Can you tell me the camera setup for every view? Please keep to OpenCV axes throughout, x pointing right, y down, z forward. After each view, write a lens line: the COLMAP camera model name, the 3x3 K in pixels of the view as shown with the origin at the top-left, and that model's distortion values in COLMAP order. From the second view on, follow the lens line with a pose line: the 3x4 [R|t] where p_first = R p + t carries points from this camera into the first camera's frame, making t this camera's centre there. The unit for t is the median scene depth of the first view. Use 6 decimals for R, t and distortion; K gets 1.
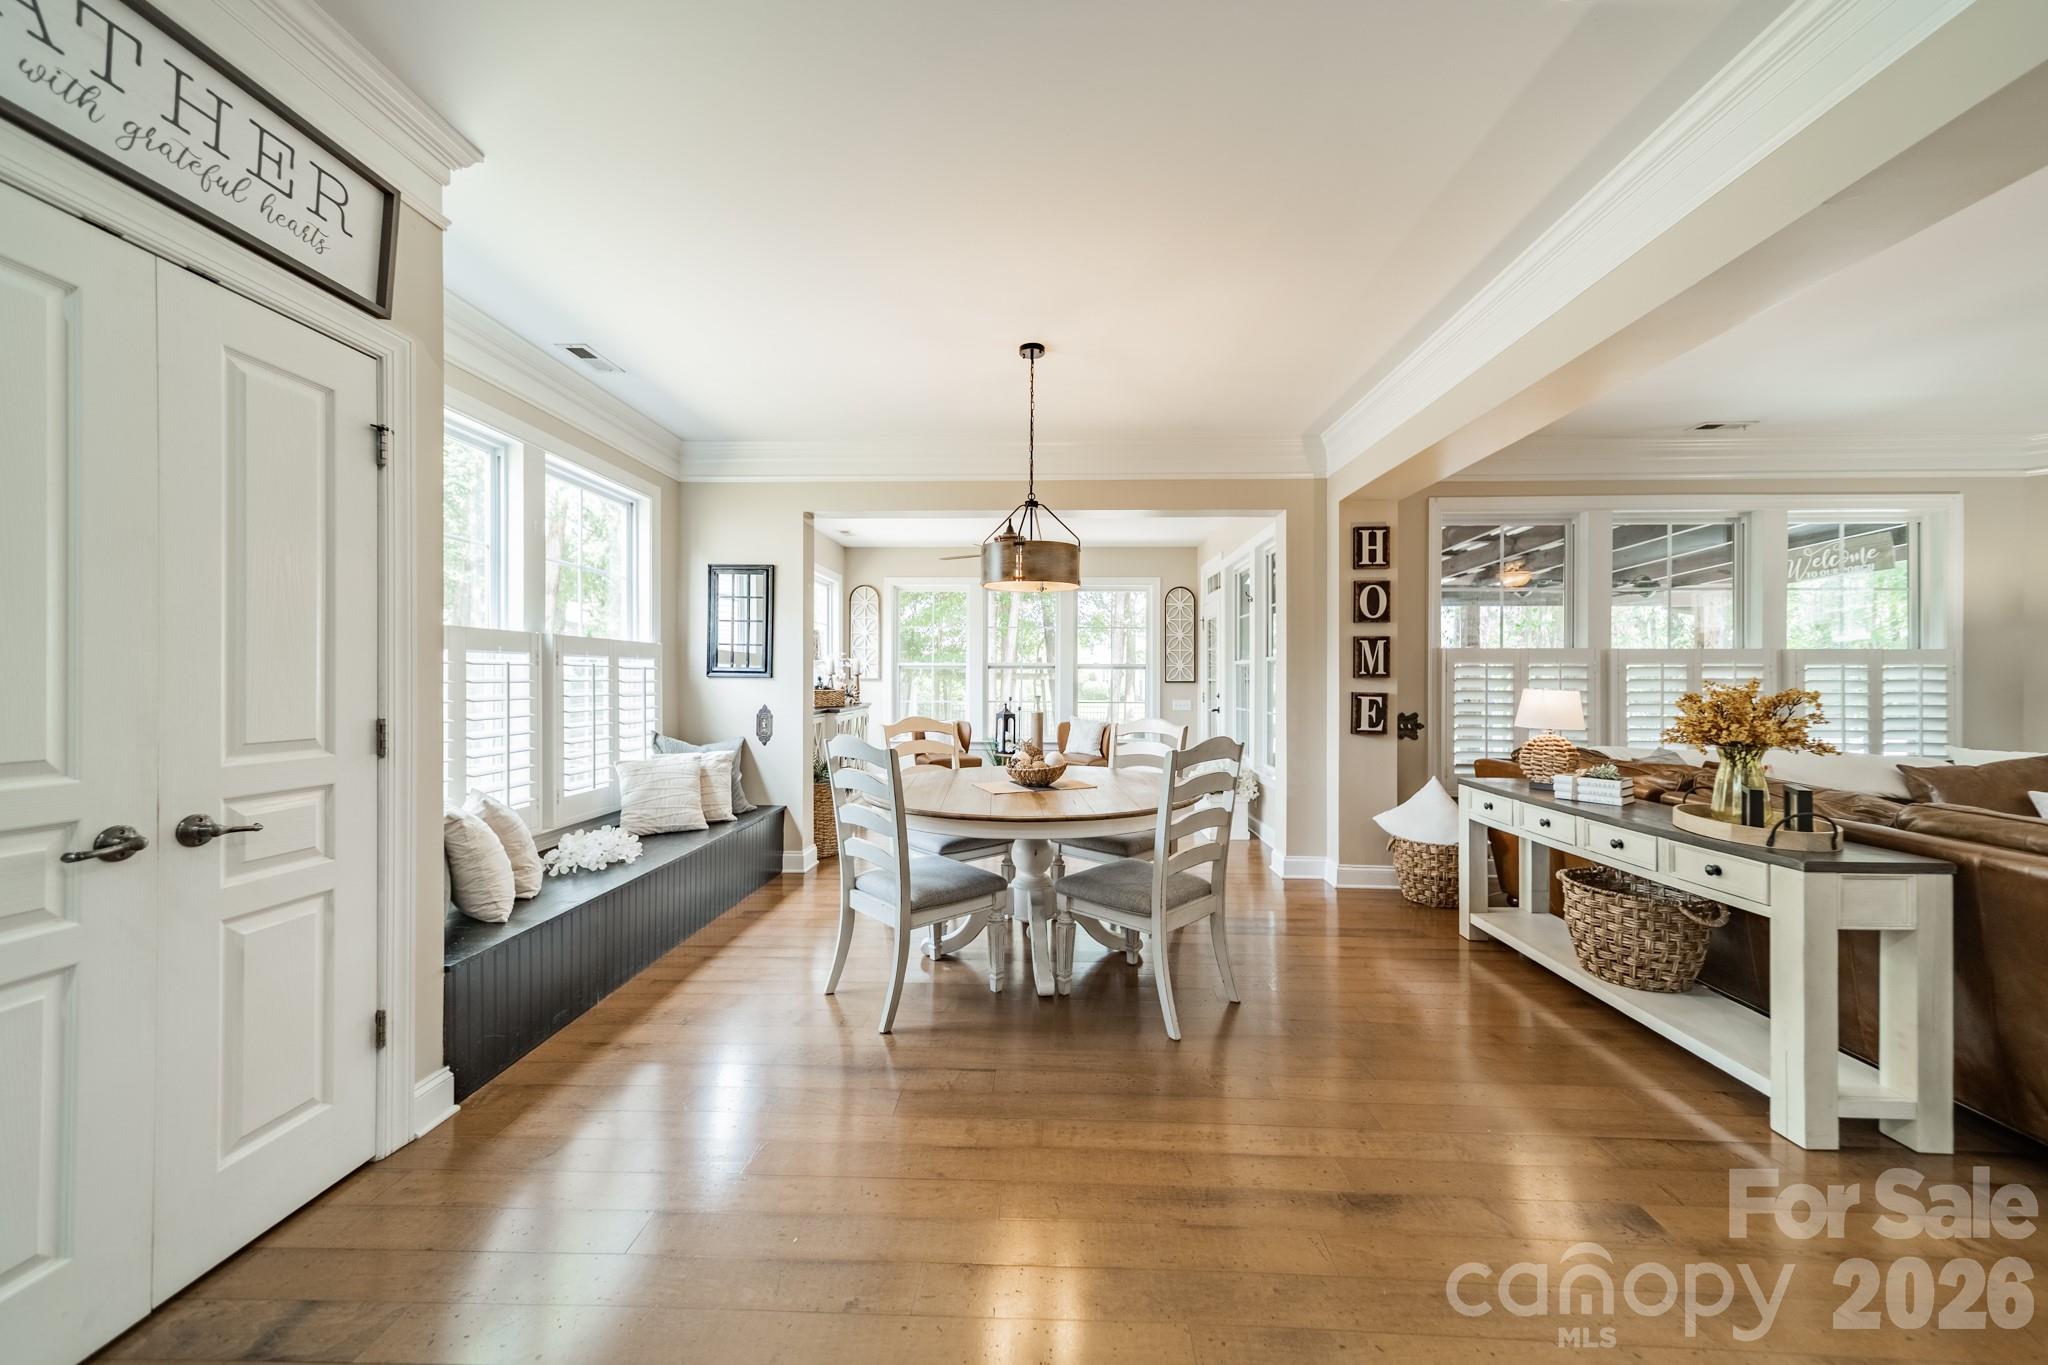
lens RADIAL K [[726.9, 0, 1027.5], [0, 726.9, 680.9], [0, 0, 1]] dist [0.007147, 0.000276]
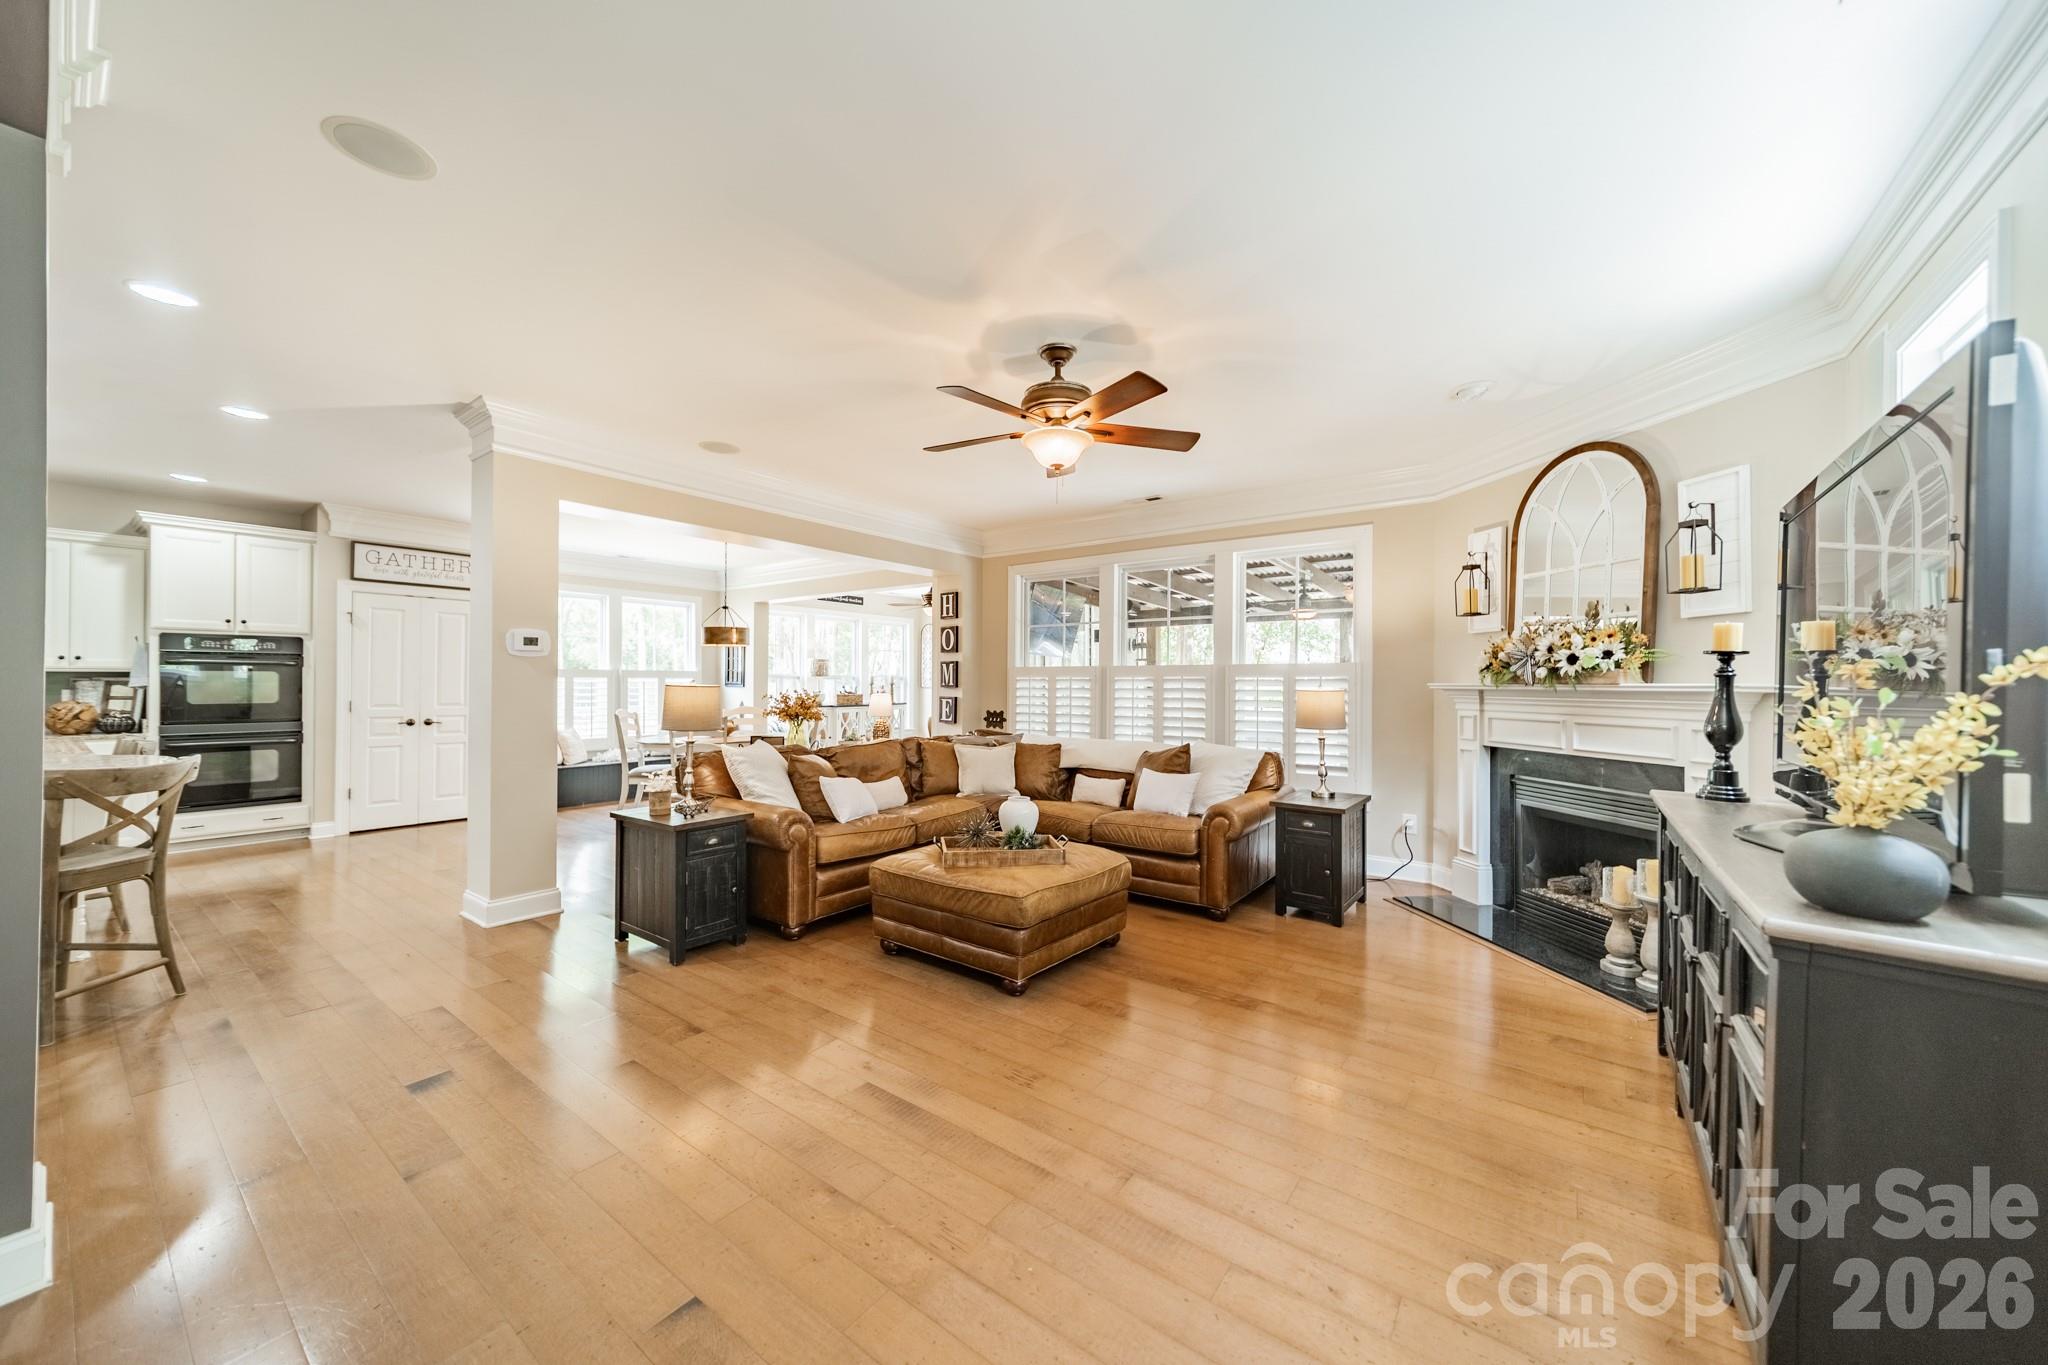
lens RADIAL K [[726.9, 0, 1027.5], [0, 726.9, 680.9], [0, 0, 1]] dist [0.007147, 0.000276]
pose [[0.827365, -0.004020, -0.561650, 1.763615], [-0.001206, 0.999959, -0.008935, -0.004887], [0.561663, 0.008070, 0.827327, -0.255795]]
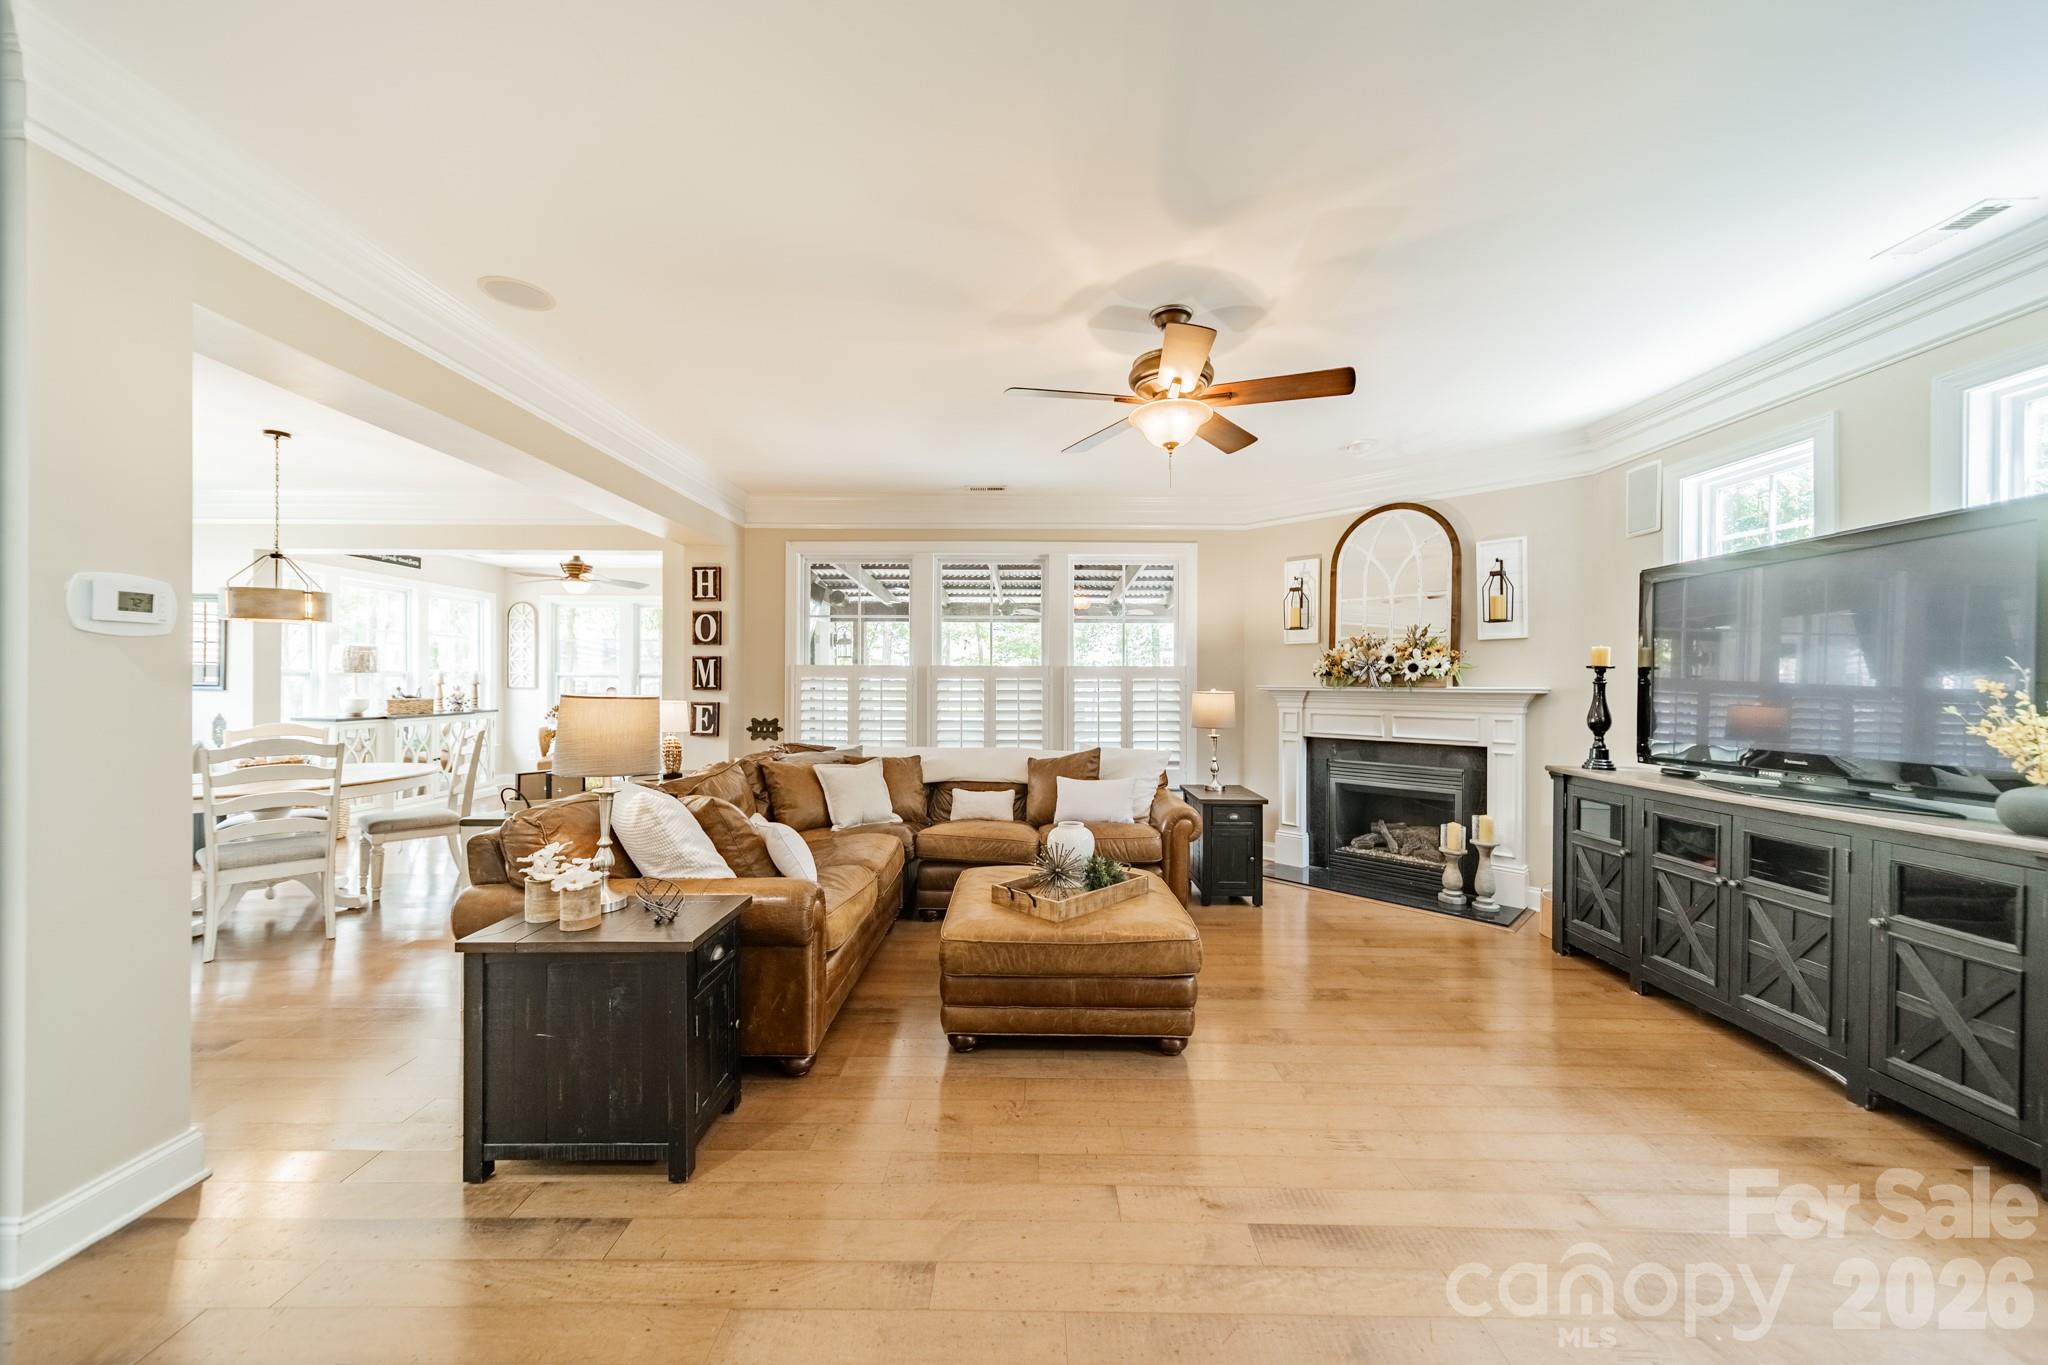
lens RADIAL K [[726.9, 0, 1027.5], [0, 726.9, 680.9], [0, 0, 1]] dist [0.007147, 0.000276]
pose [[0.999493, -0.001197, 0.031812, 1.138849], [0.001329, 0.999991, -0.004144, -0.016082], [-0.031807, 0.004184, 0.999485, -0.282562]]
